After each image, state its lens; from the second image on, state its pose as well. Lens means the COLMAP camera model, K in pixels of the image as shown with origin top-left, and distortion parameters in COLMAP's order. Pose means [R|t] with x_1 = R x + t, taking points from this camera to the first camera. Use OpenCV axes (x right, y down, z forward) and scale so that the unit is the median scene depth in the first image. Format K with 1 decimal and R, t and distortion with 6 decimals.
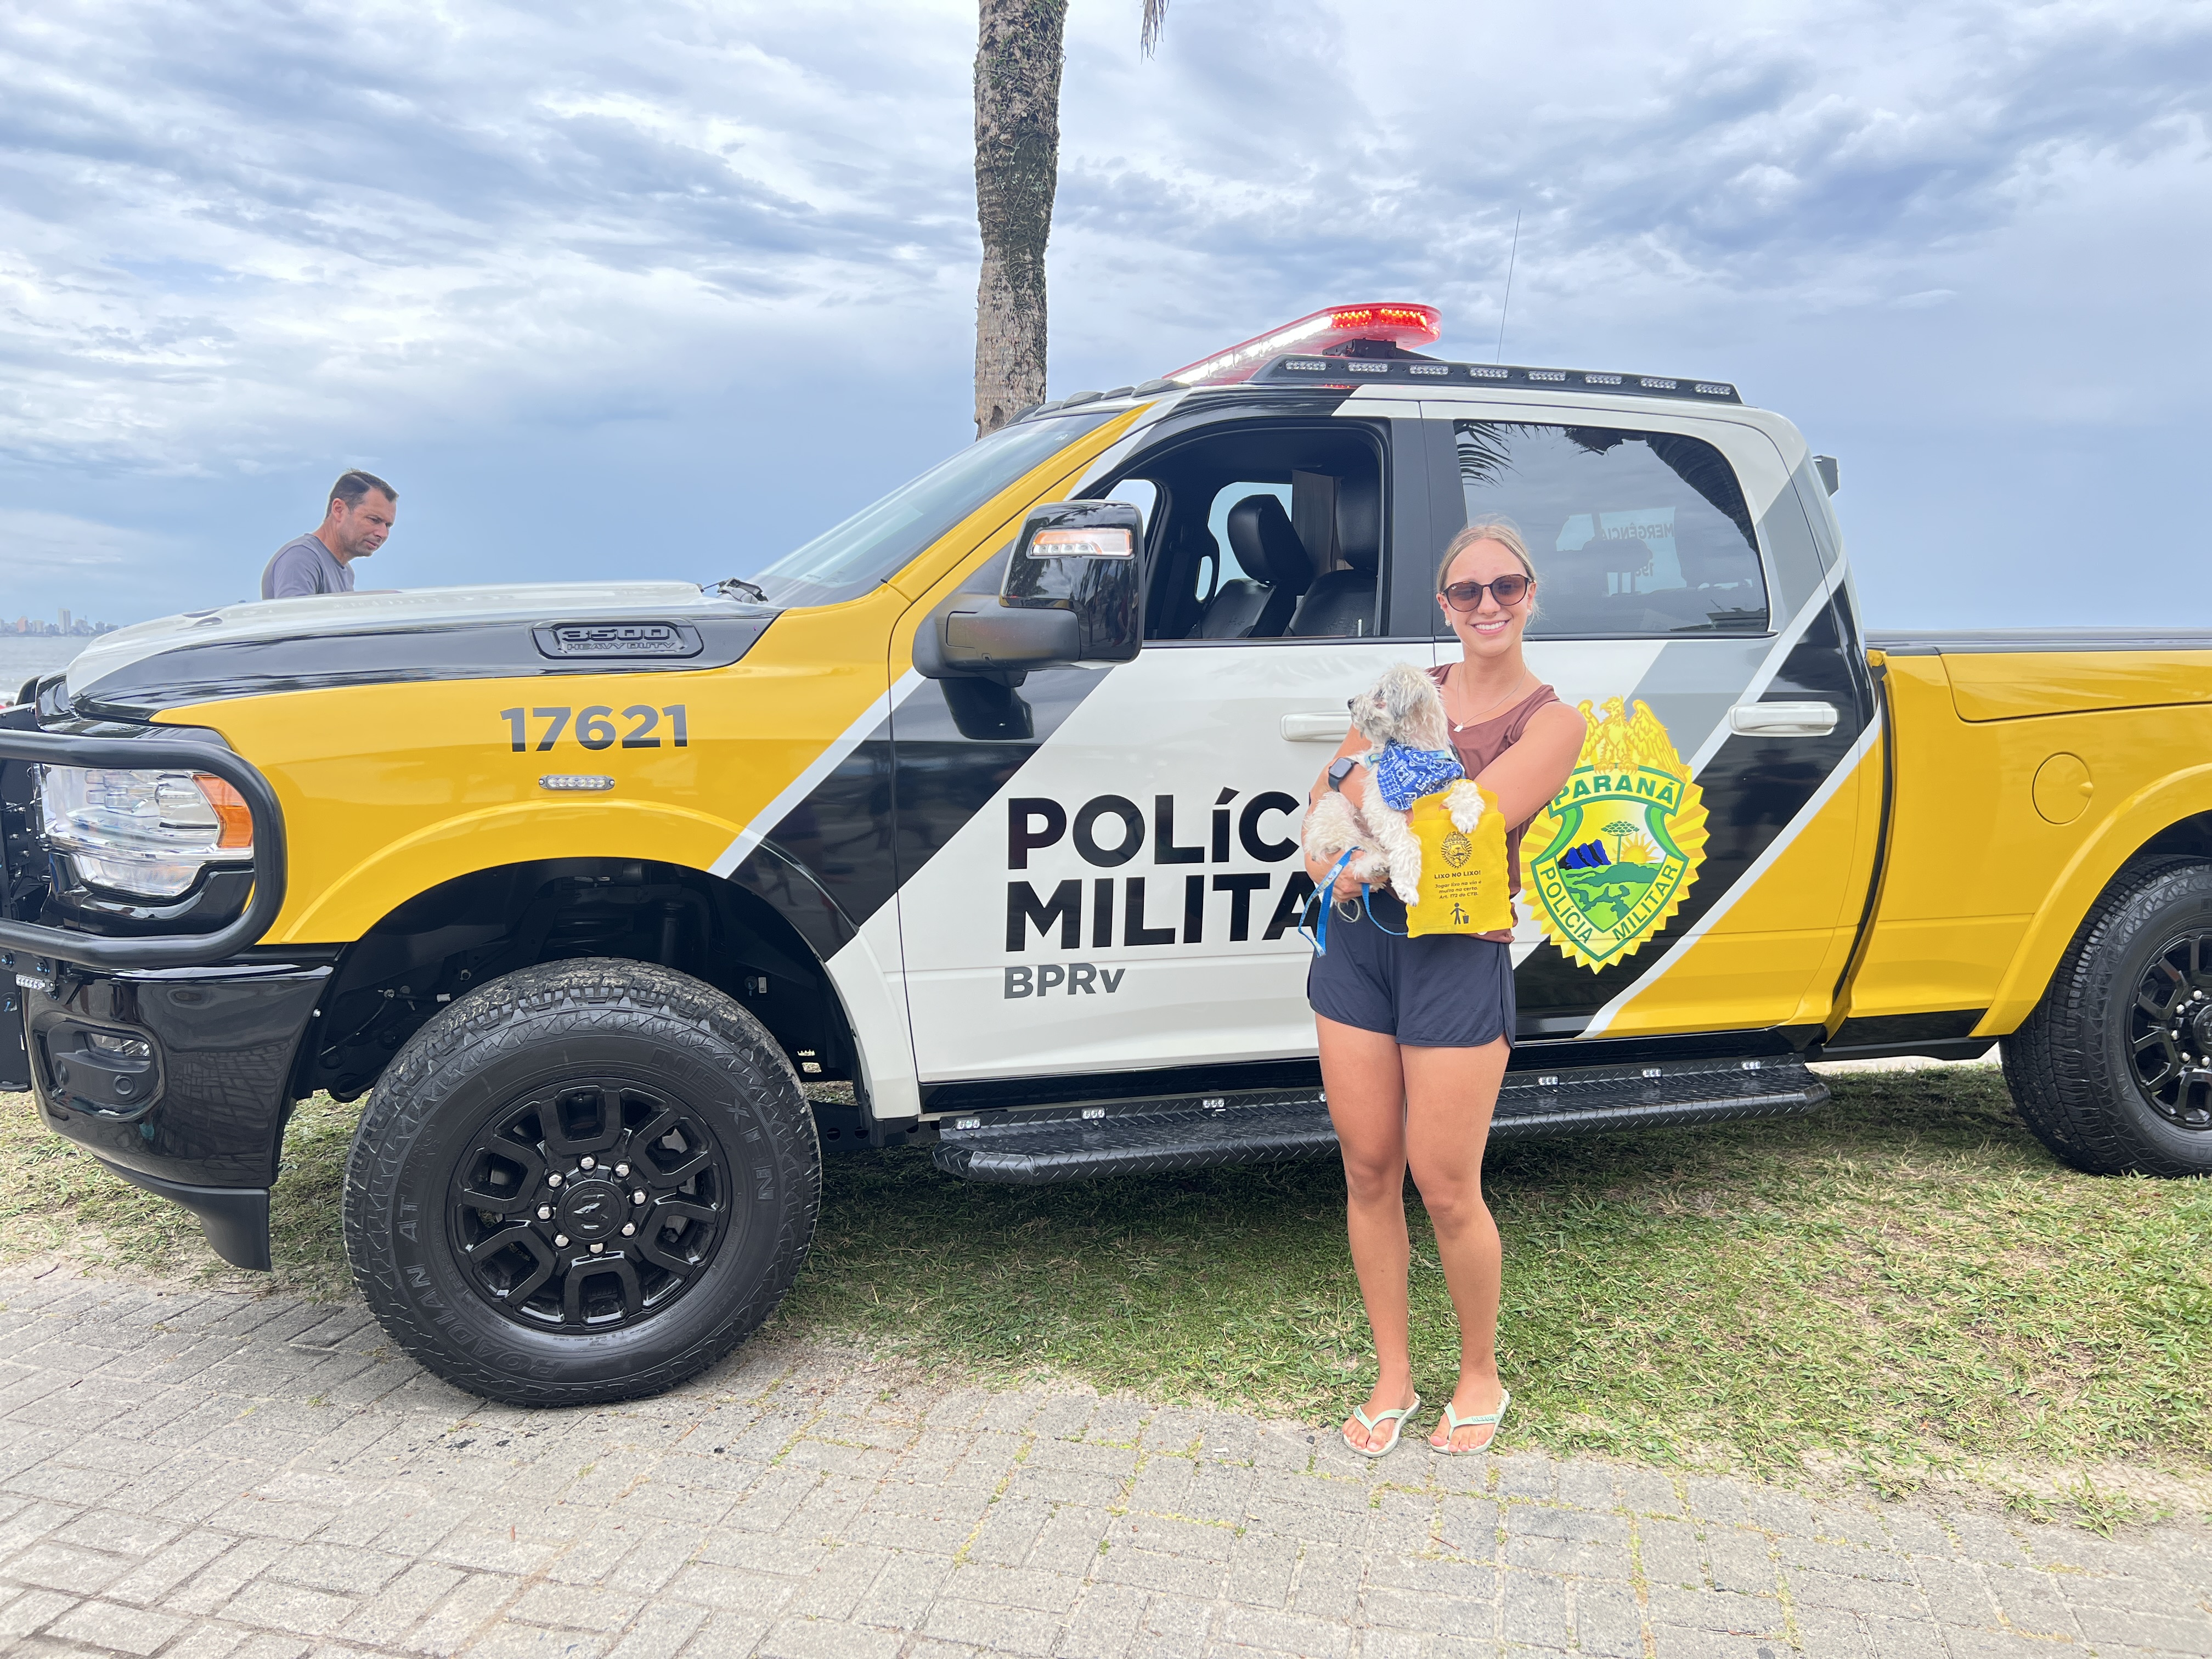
lens RADIAL K [[1683.0, 0, 1097.6], [0, 1683.0, 814.8], [0, 0, 1]] dist [0.125221, -0.289534]
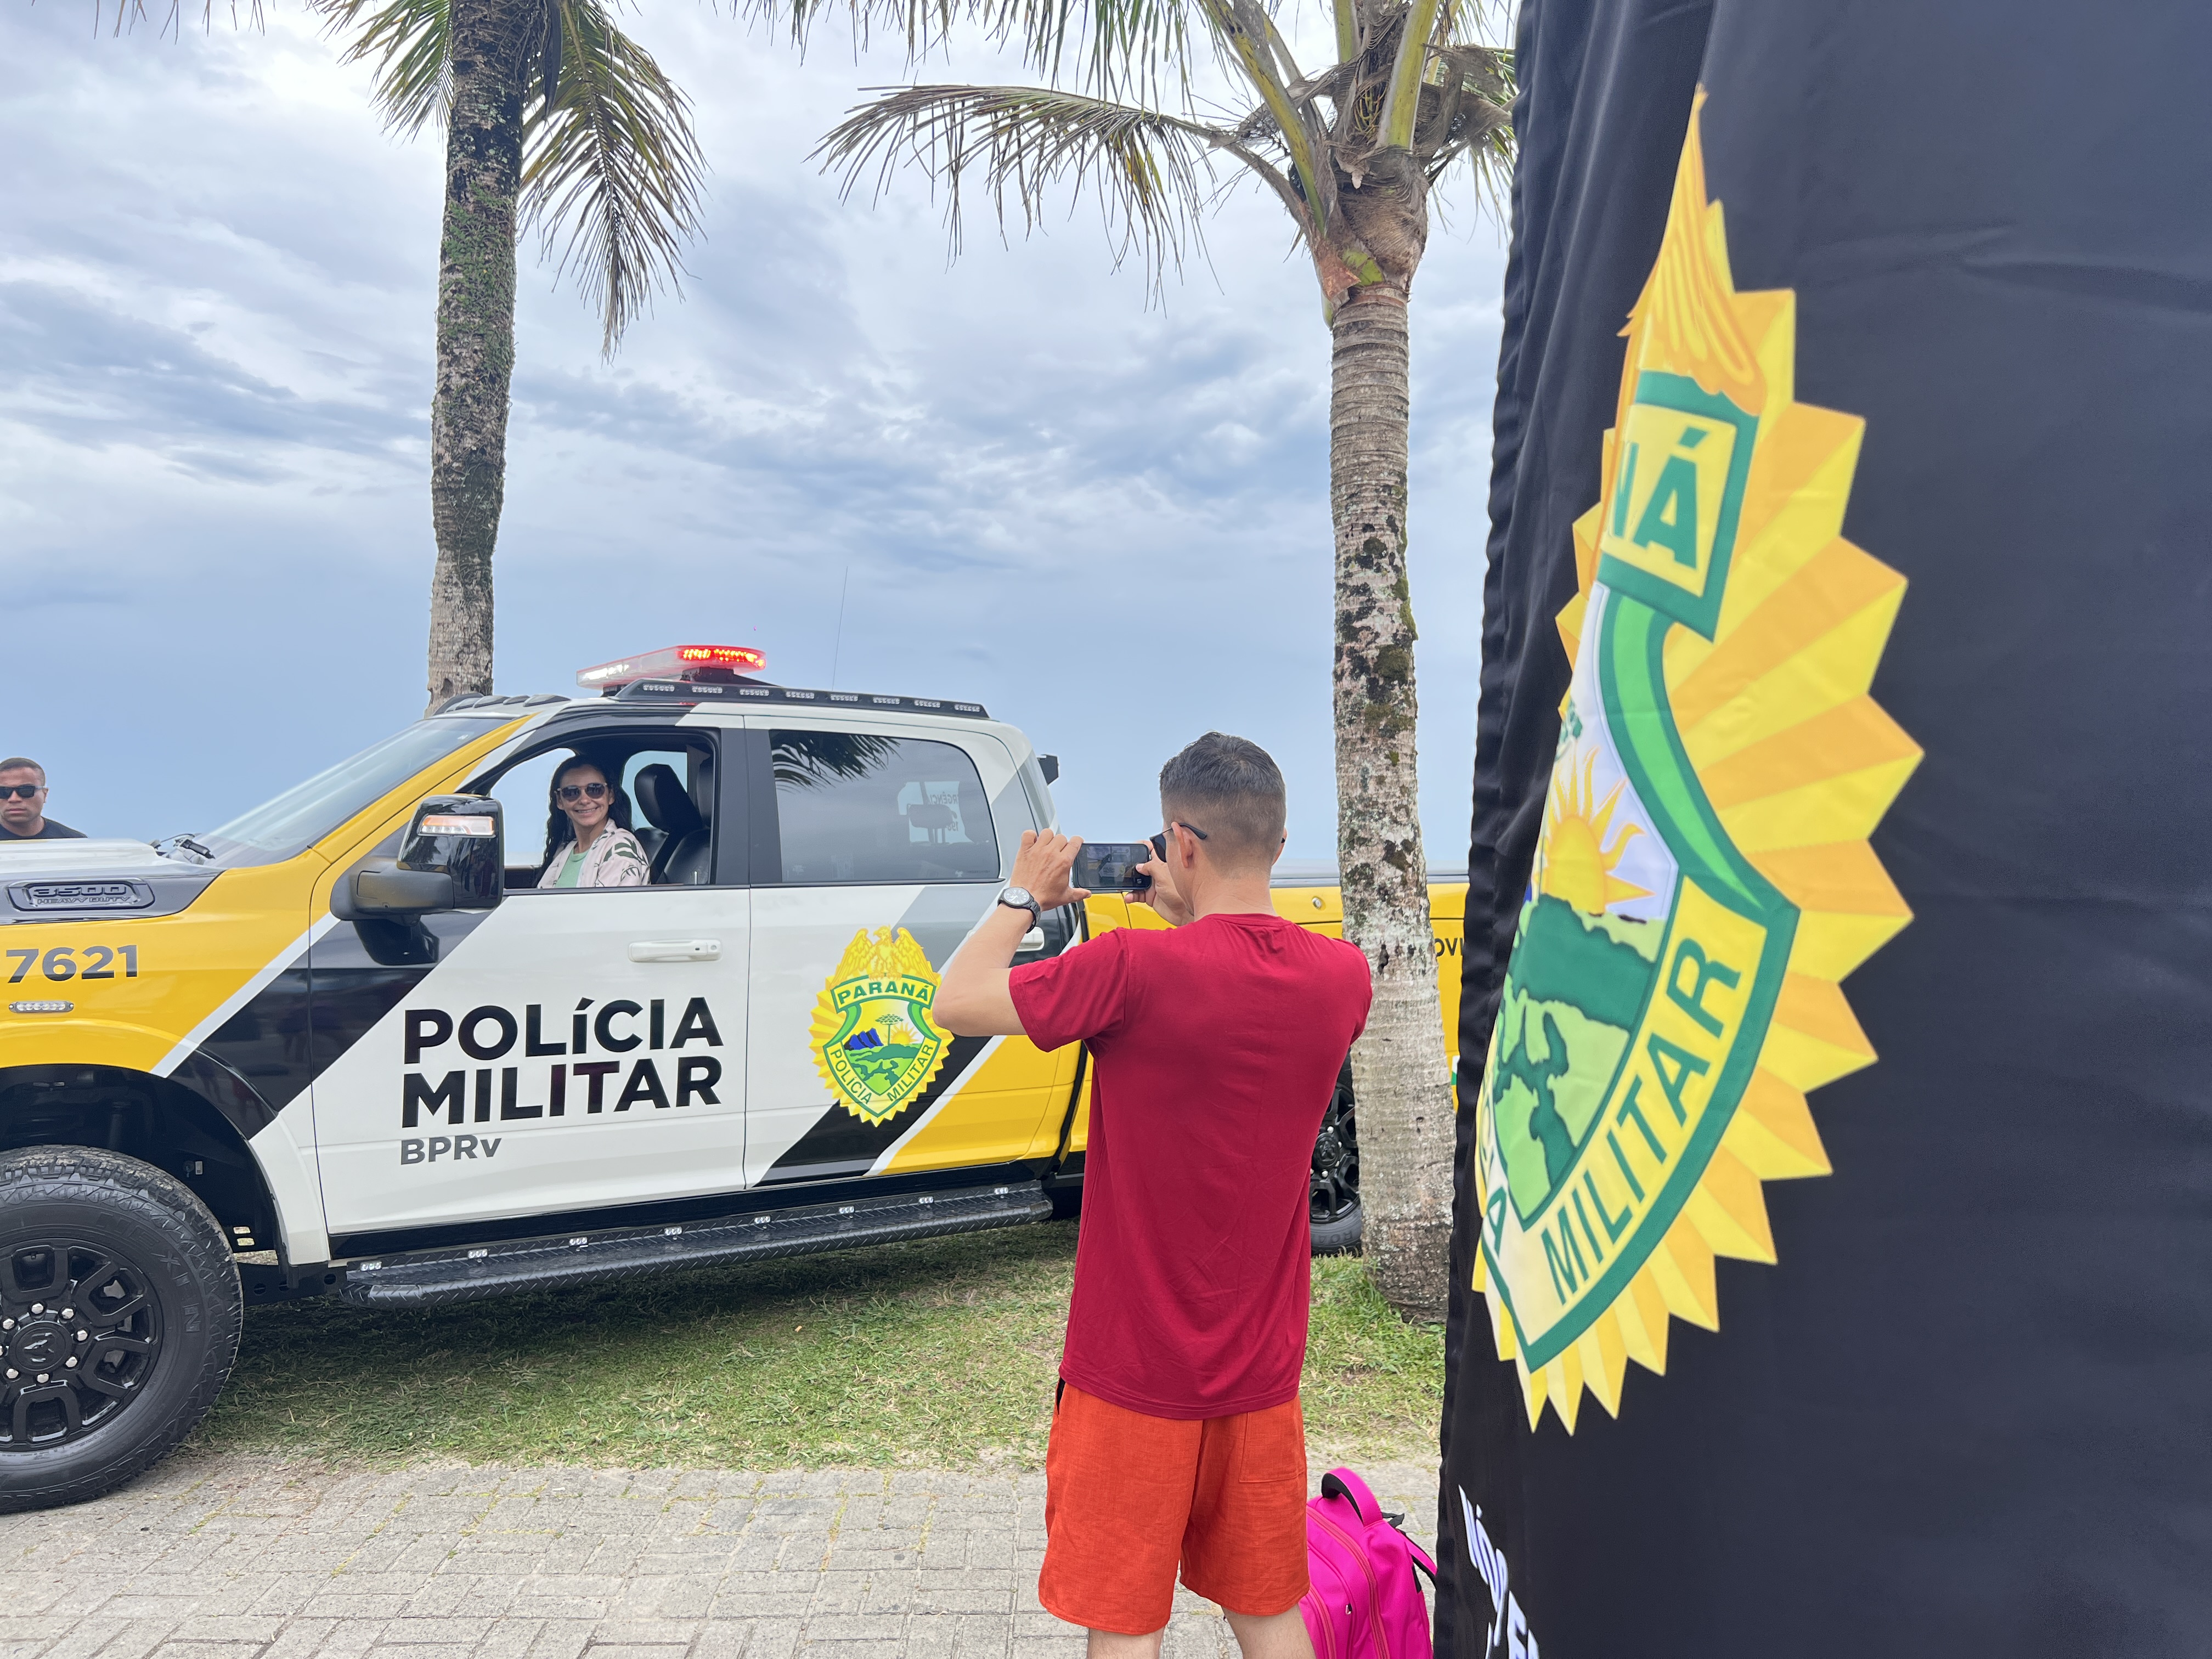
lens RADIAL K [[1678.8, 0, 1110.9], [0, 1678.8, 821.8], [0, 0, 1]] dist [0.031986, -0.044264]
pose [[0.961770, 0.005845, 0.273797, 0.112618], [0.026088, 0.993270, -0.112847, 0.007053], [-0.272614, 0.115676, 0.955144, -0.421793]]
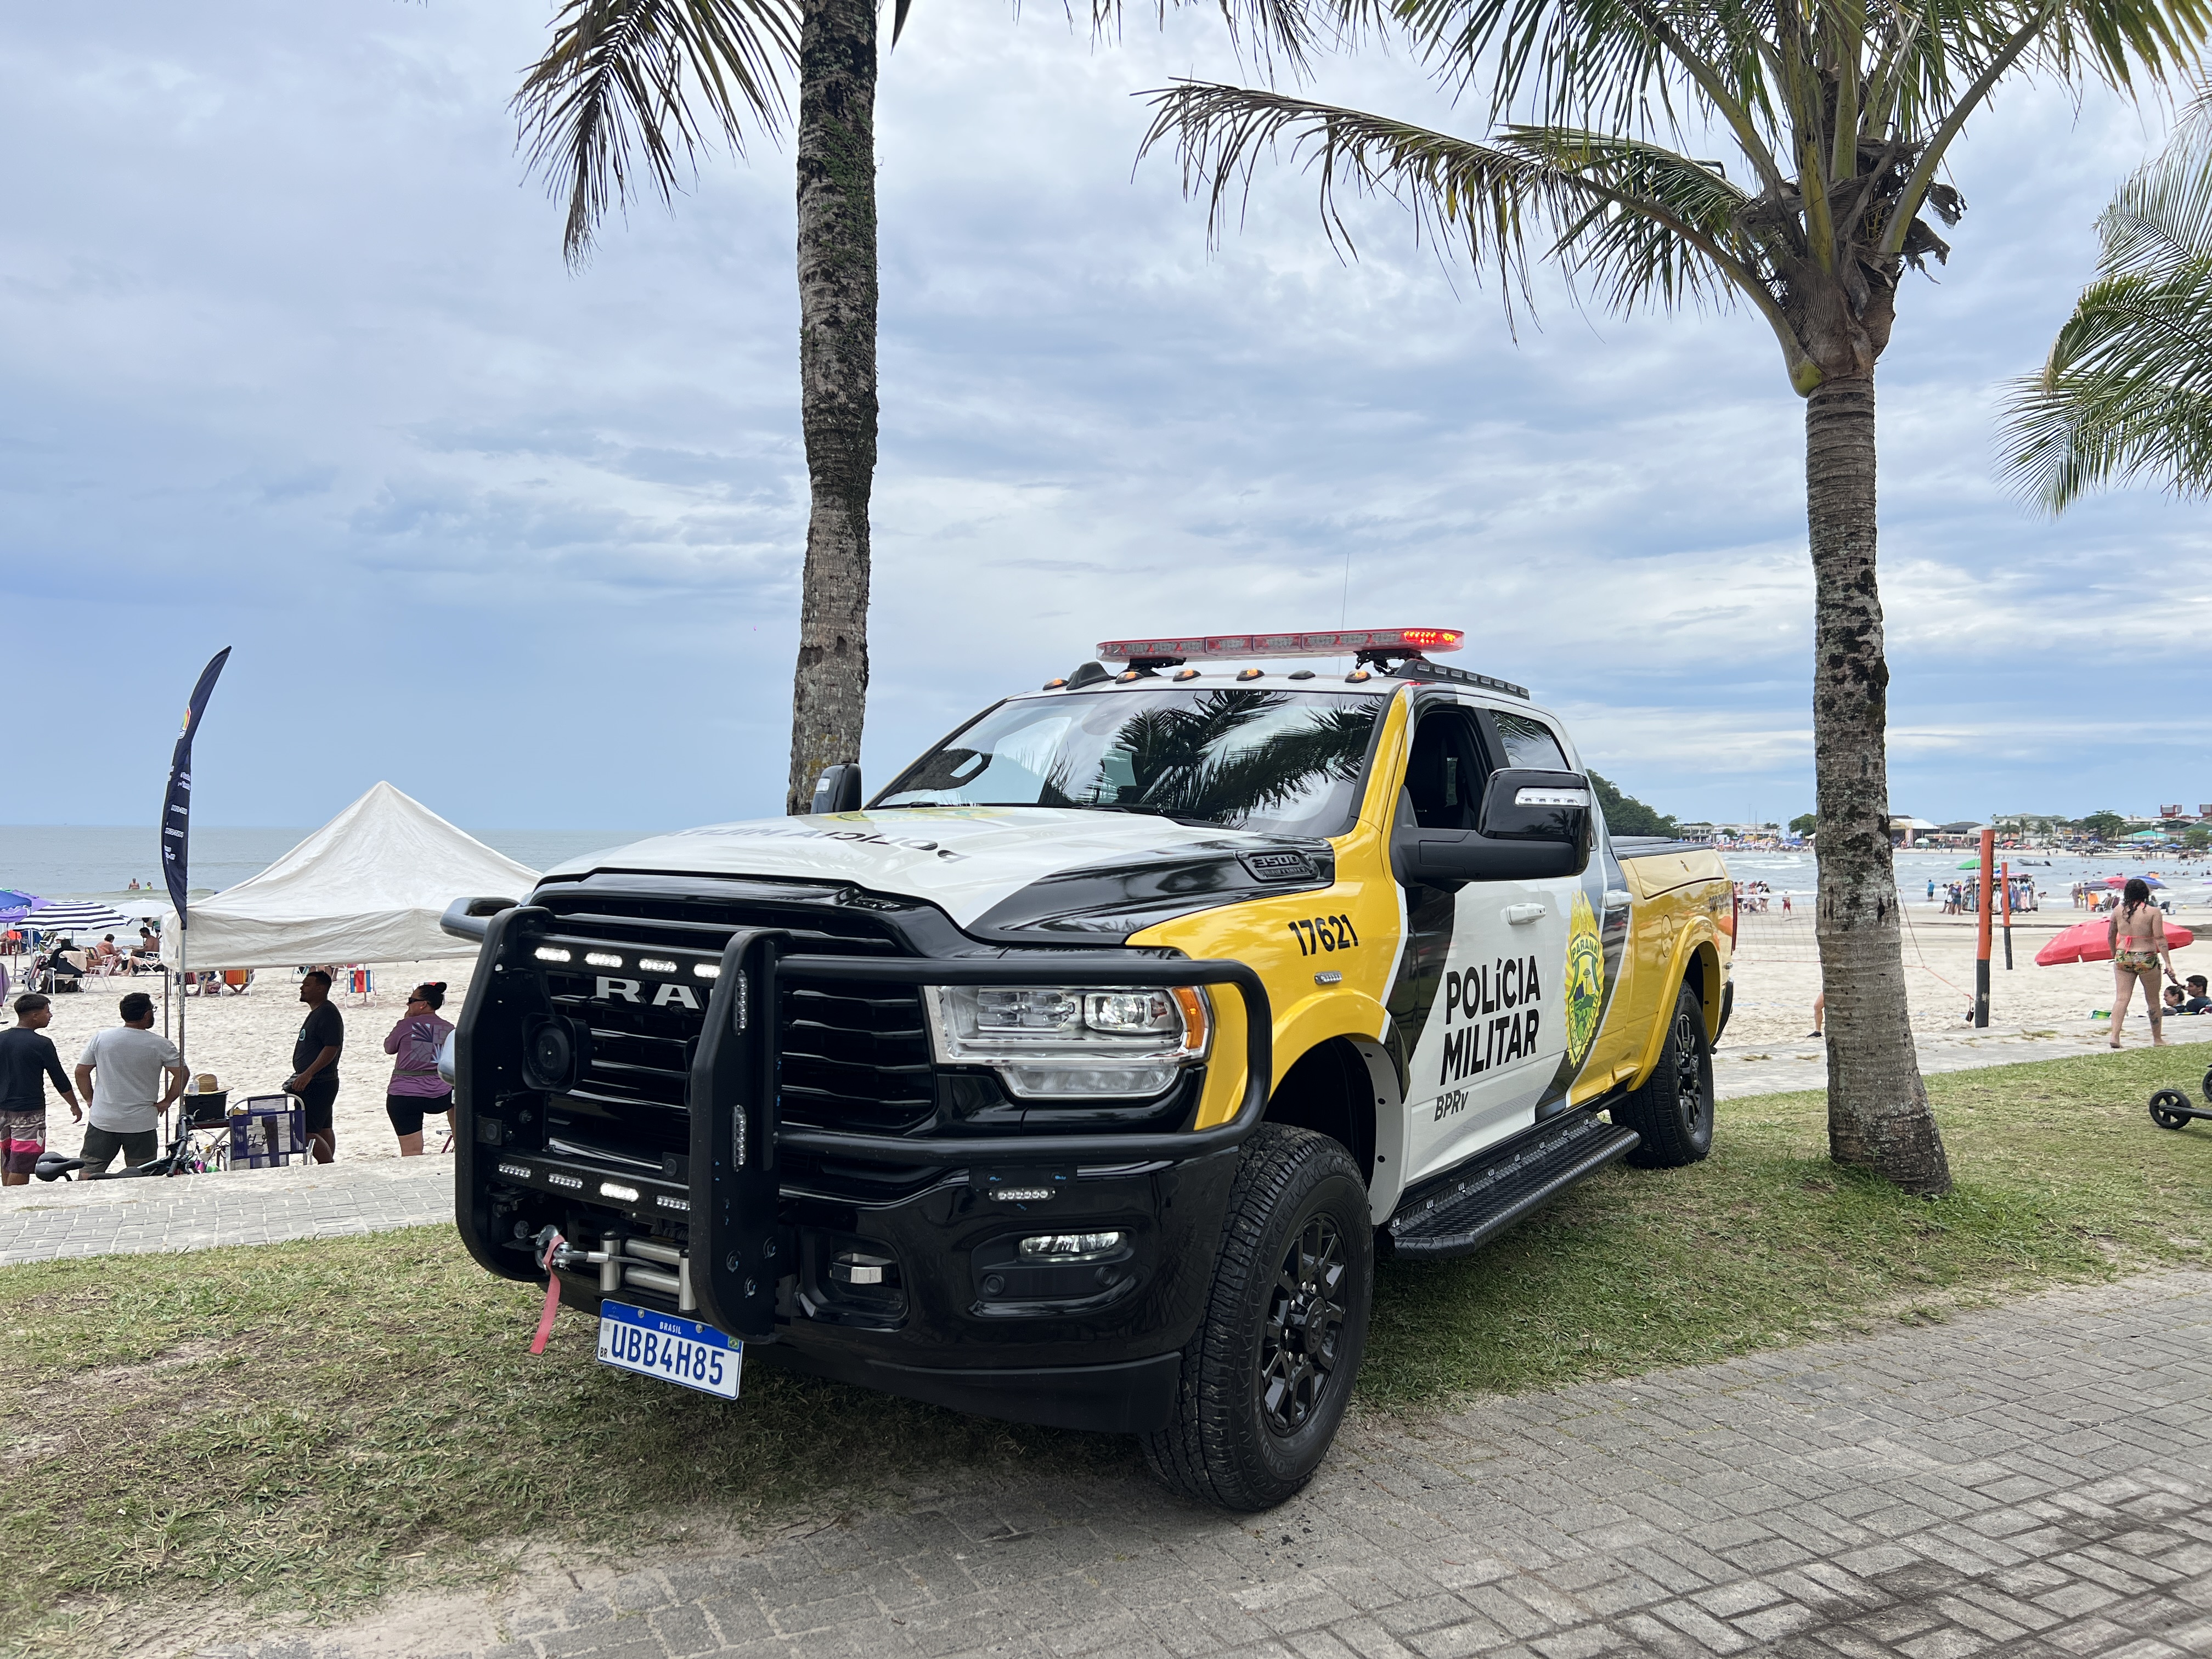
lens RADIAL K [[1668.3, 0, 1116.1], [0, 1668.3, 827.0], [0, 0, 1]] dist [0.064569, -0.065606]
pose [[0.737143, 0.001146, 0.675736, -1.145247], [0.064027, 0.995381, -0.071534, -0.046709], [-0.672696, 0.095996, 0.733665, 0.152178]]
